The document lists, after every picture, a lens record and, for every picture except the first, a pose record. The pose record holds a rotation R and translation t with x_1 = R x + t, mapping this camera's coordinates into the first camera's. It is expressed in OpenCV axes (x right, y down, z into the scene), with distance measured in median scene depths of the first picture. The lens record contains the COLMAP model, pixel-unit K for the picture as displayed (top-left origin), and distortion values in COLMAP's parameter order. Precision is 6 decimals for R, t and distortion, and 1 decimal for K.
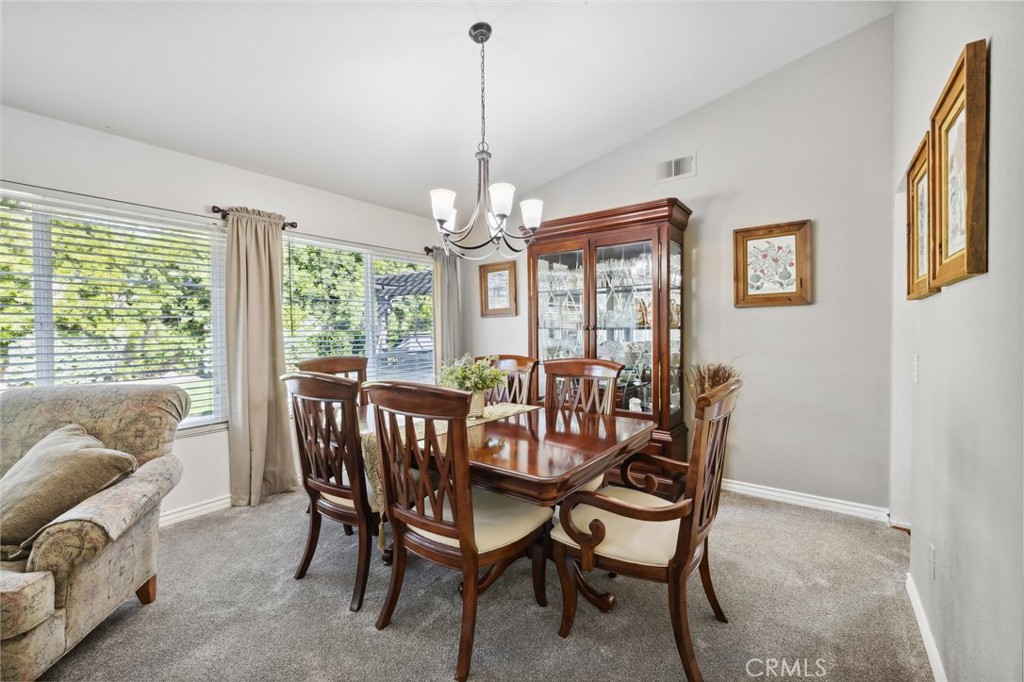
lens RADIAL K [[431.2, 0, 513.2], [0, 431.2, 337.4], [0, 0, 1]] dist [0.002260, -0.000374]
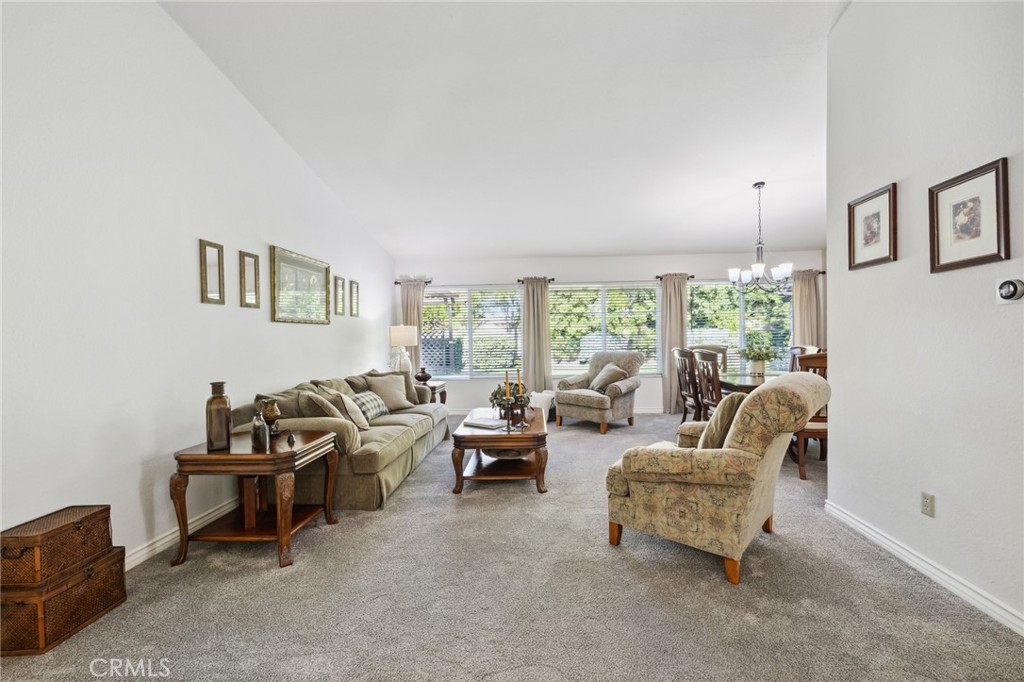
lens RADIAL K [[431.2, 0, 524.8], [0, 431.2, 338.8], [0, 0, 1]] dist [0.002260, -0.000374]
pose [[0.565431, 0.006449, -0.824770, 0.746904], [-0.003096, 0.999979, 0.005697, 0.010530], [0.824790, -0.000668, 0.565439, -0.808026]]
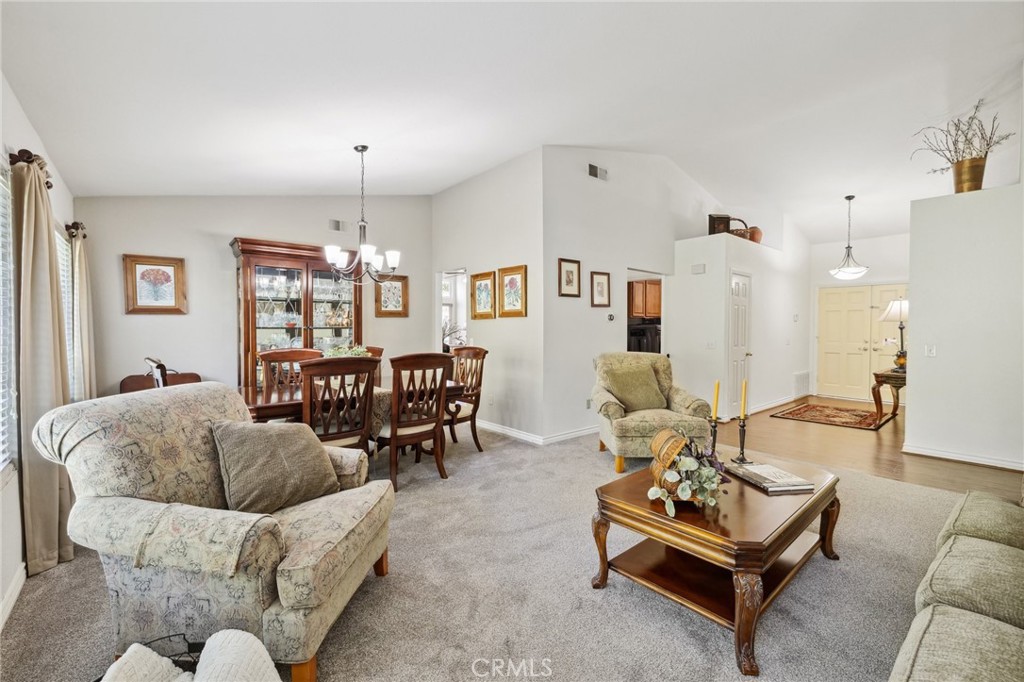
lens RADIAL K [[431.2, 0, 508.1], [0, 431.2, 339.1], [0, 0, 1]] dist [0.002260, -0.000374]
pose [[0.204551, -0.018886, 0.978674, -1.172705], [0.013381, 0.999774, 0.016496, 0.001367], [-0.978764, 0.009721, 0.204758, 0.098612]]
